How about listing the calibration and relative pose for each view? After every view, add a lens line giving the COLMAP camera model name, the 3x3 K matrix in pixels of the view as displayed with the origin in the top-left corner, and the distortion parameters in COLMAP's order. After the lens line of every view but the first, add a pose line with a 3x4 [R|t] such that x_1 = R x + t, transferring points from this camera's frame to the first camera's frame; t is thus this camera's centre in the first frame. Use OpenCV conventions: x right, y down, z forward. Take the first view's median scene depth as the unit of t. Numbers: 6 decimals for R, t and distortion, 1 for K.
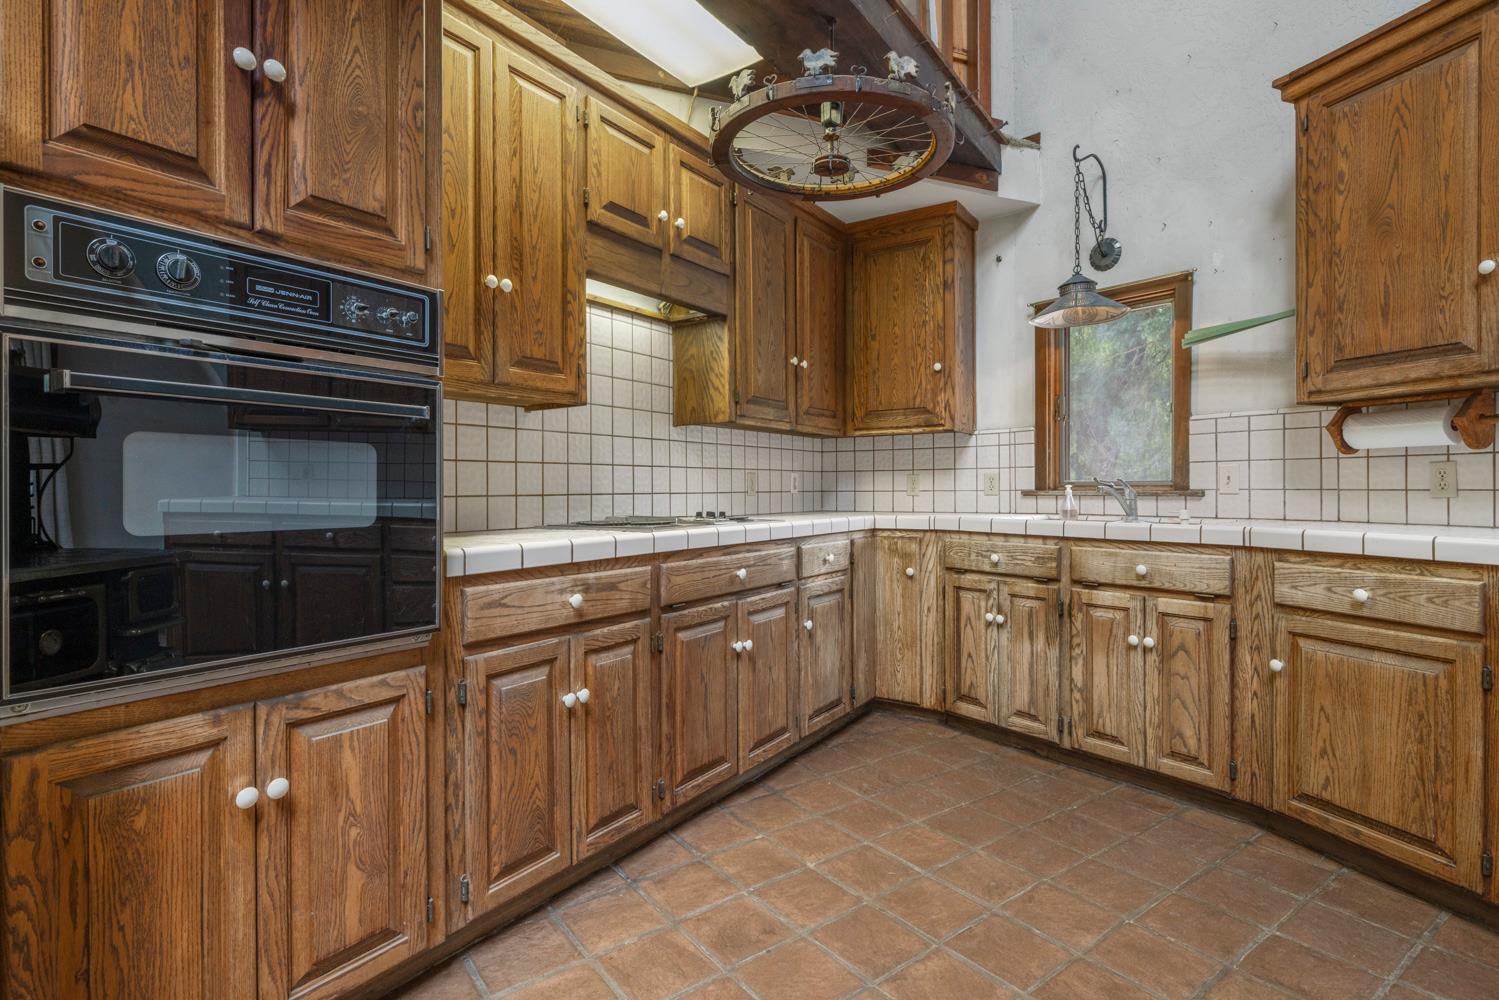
lens RADIAL K [[740.9, 0, 745.0], [0, 740.9, 494.0], [0, 0, 1]] dist [-0.004477, -0.000671]
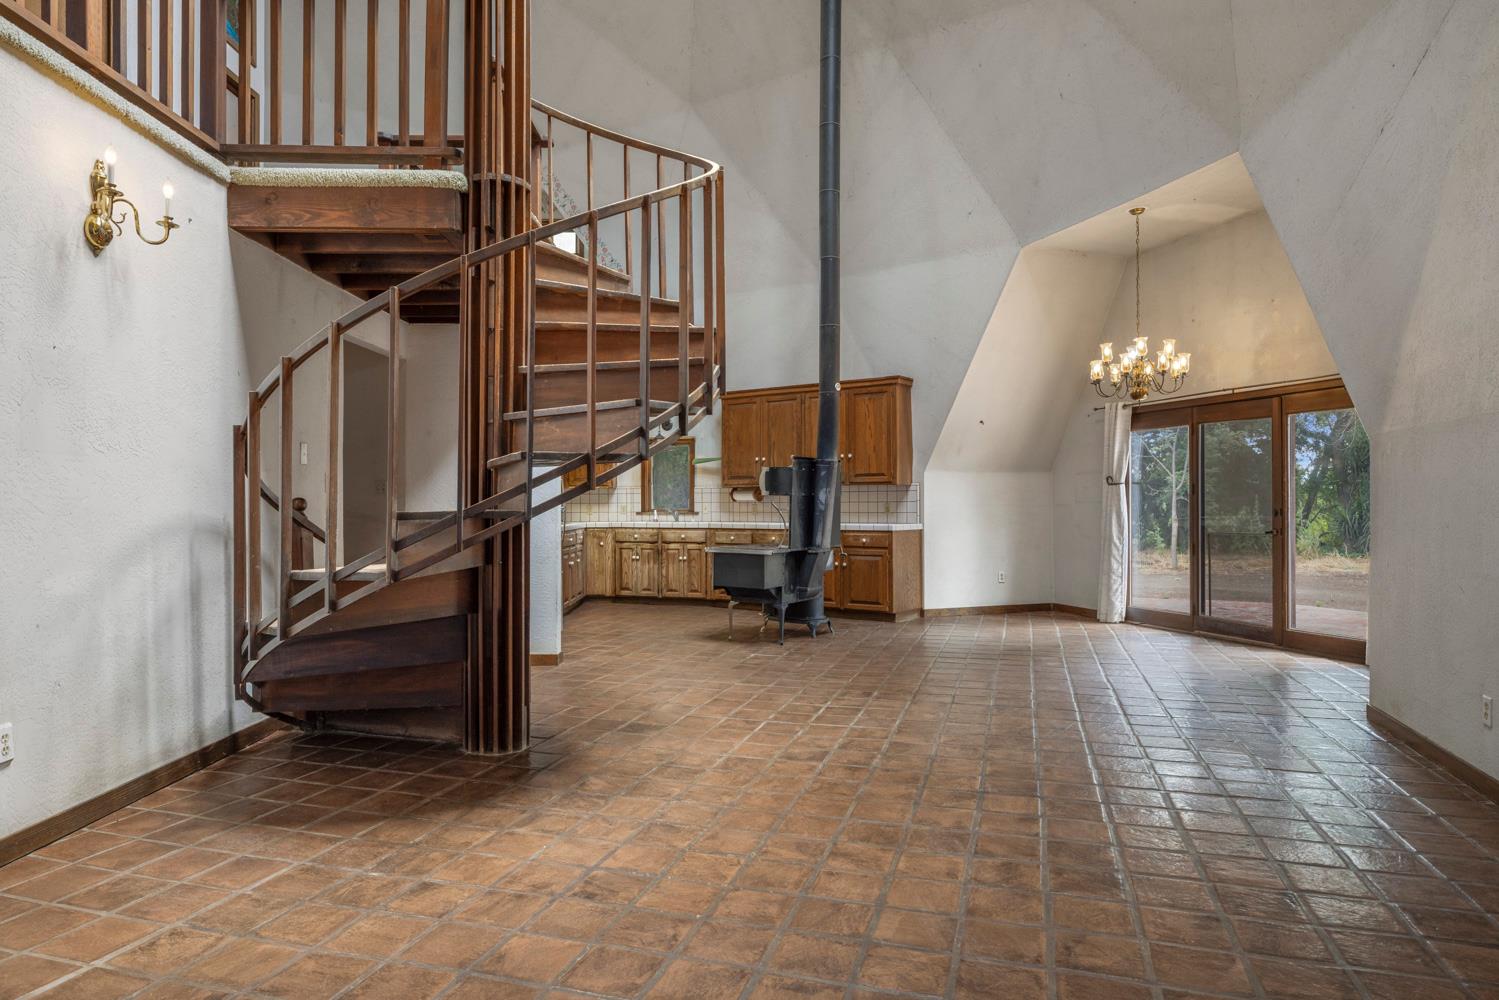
lens RADIAL K [[905.4, 0, 749.0], [0, 905.4, 503.2], [0, 0, 1]] dist [-0.000323, -0.000002]
pose [[0.811141, 0.003948, 0.584838, -1.364910], [0.002297, 0.999948, -0.009936, -0.004469], [-0.584846, 0.009403, 0.811090, -2.106284]]
